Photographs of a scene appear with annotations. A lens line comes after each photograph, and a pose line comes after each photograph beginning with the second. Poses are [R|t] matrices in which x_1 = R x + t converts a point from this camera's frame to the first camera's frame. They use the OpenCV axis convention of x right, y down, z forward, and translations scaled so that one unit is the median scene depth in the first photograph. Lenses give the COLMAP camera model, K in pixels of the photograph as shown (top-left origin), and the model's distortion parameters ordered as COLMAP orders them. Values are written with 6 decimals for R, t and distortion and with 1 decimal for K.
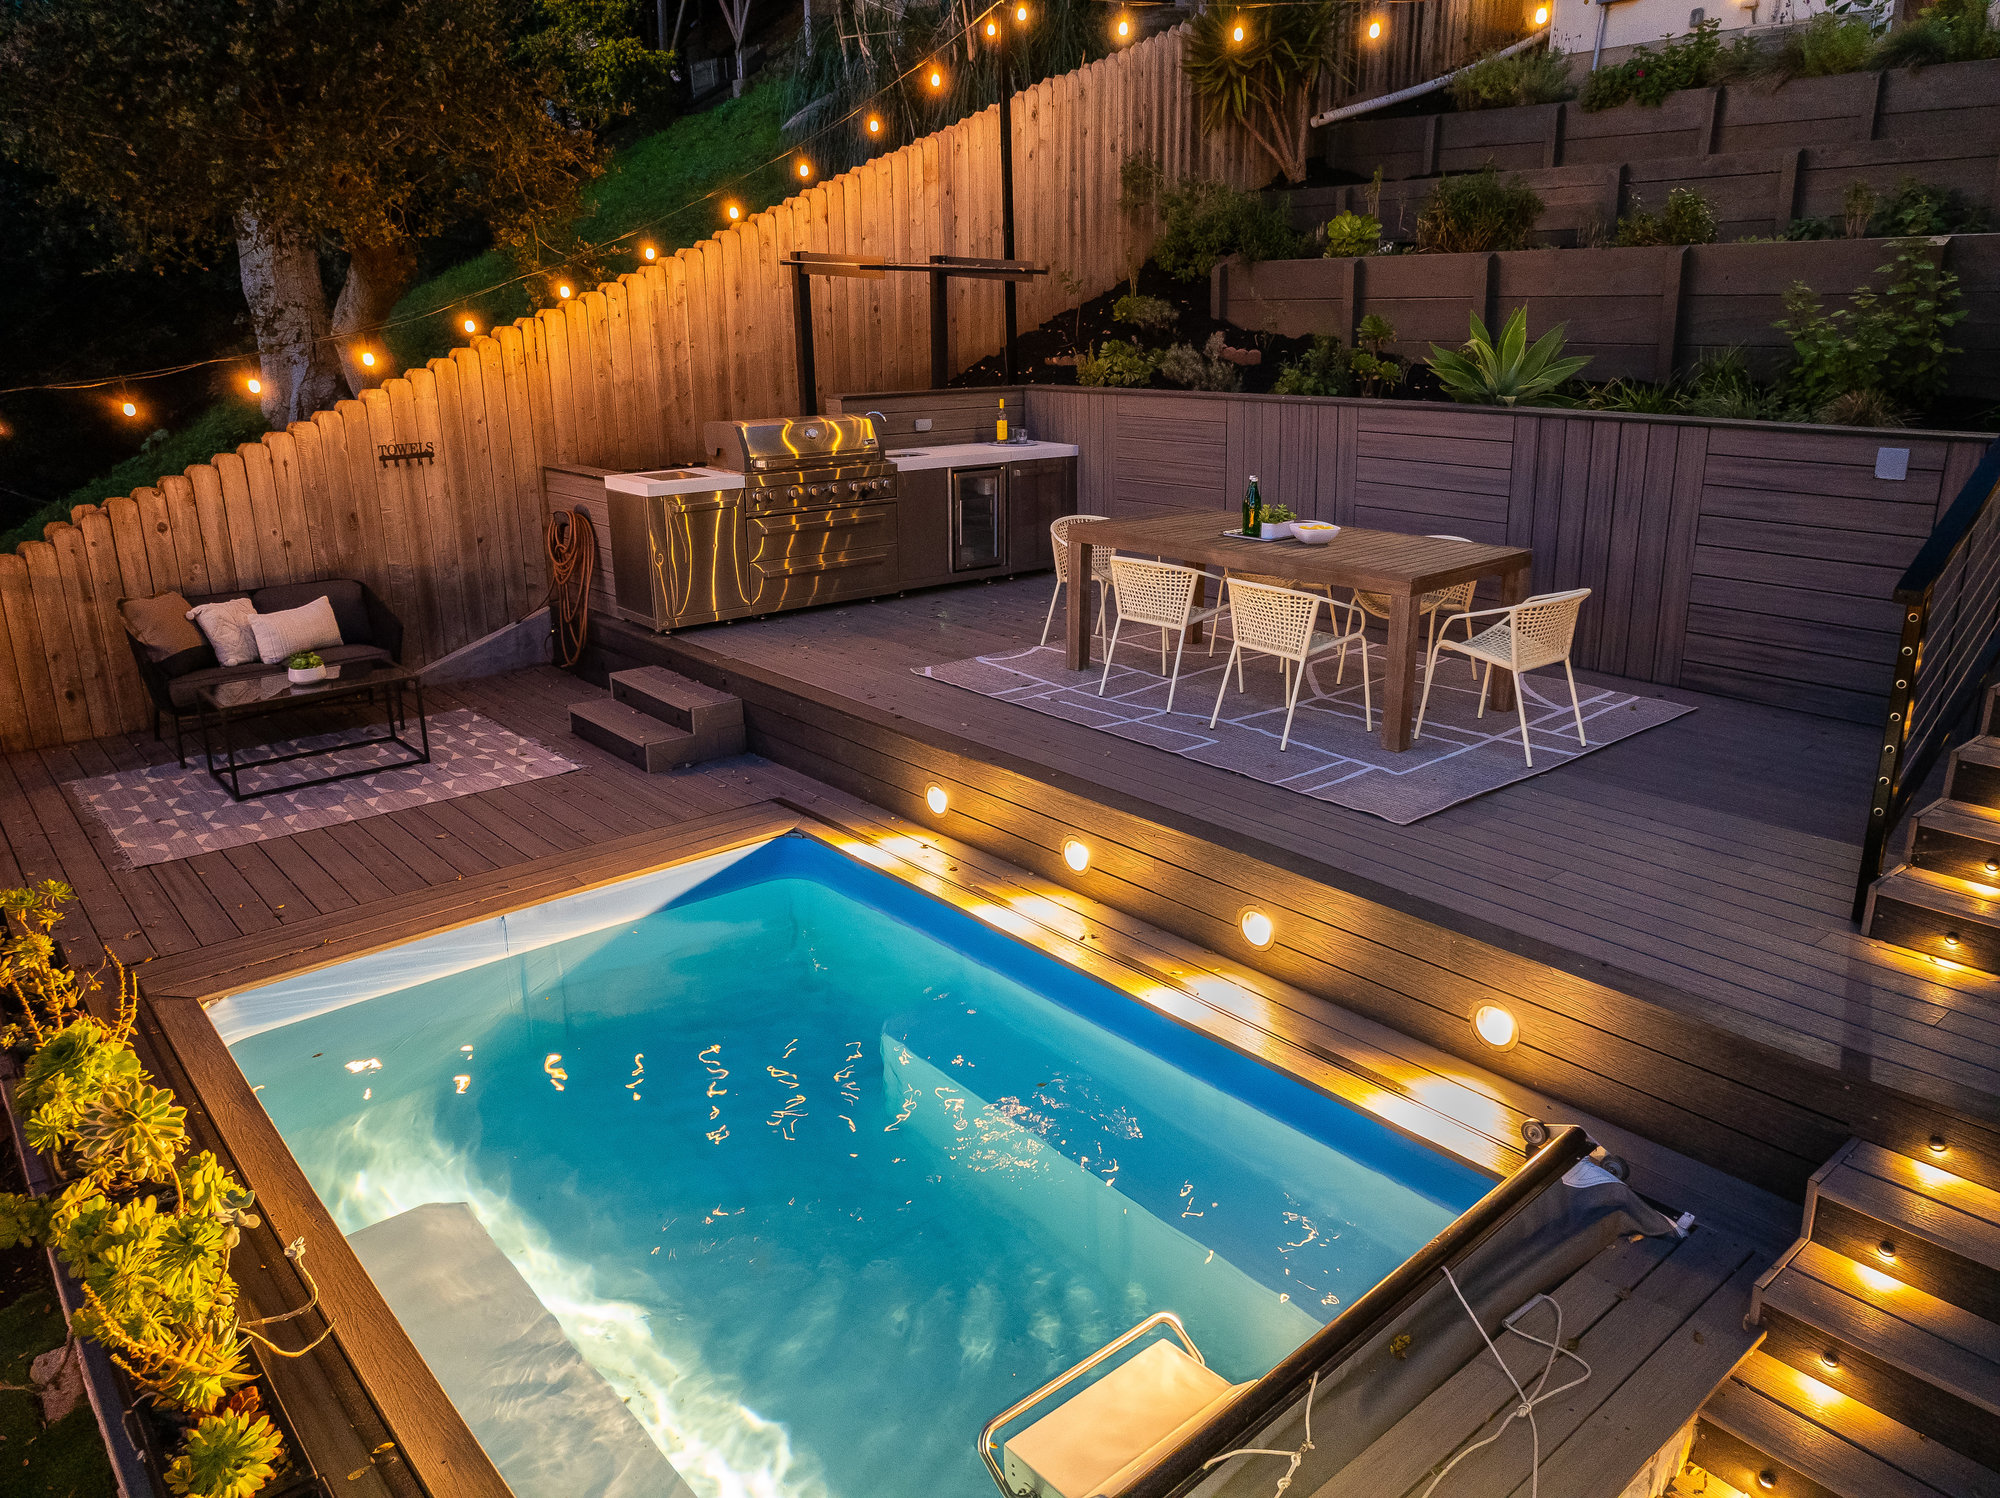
lens RADIAL K [[1423.3, 0, 988.1], [0, 1423.3, 733.6], [0, 0, 1]] dist [-0.029011, 0.005396]
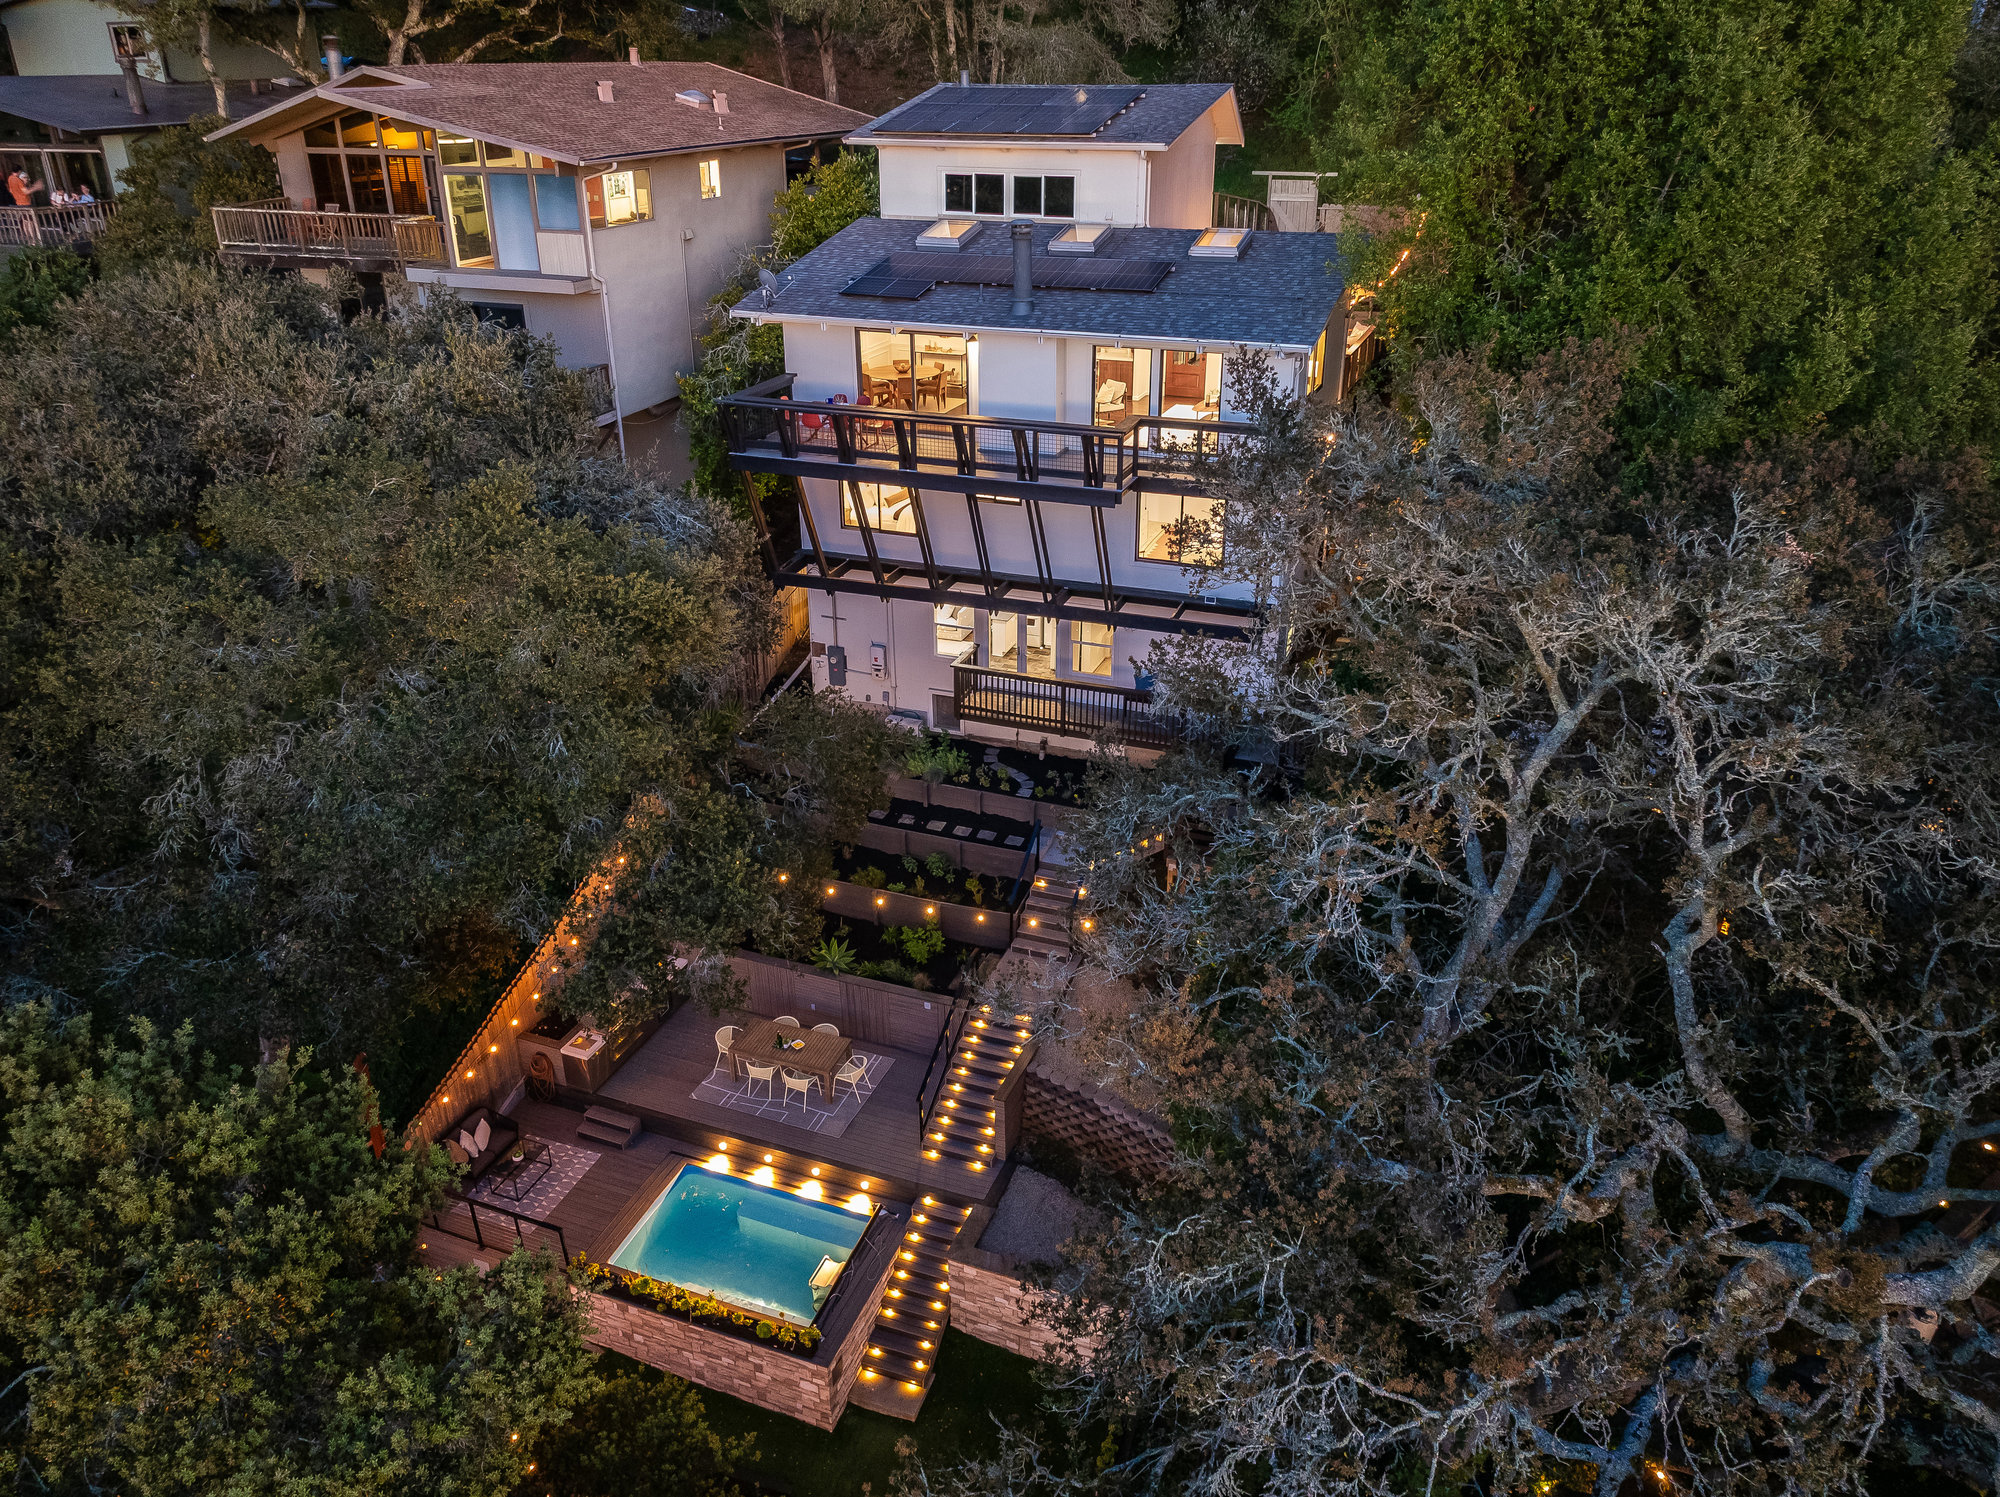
lens RADIAL K [[1423.3, 0, 1000.2], [0, 1423.3, 749.1], [0, 0, 1]] dist [-0.029011, 0.005396]
pose [[0.867428, -0.179375, 0.464105, -1.430080], [0.125293, 0.981445, 0.145148, -2.175506], [-0.481530, -0.067757, 0.873807, -3.933536]]
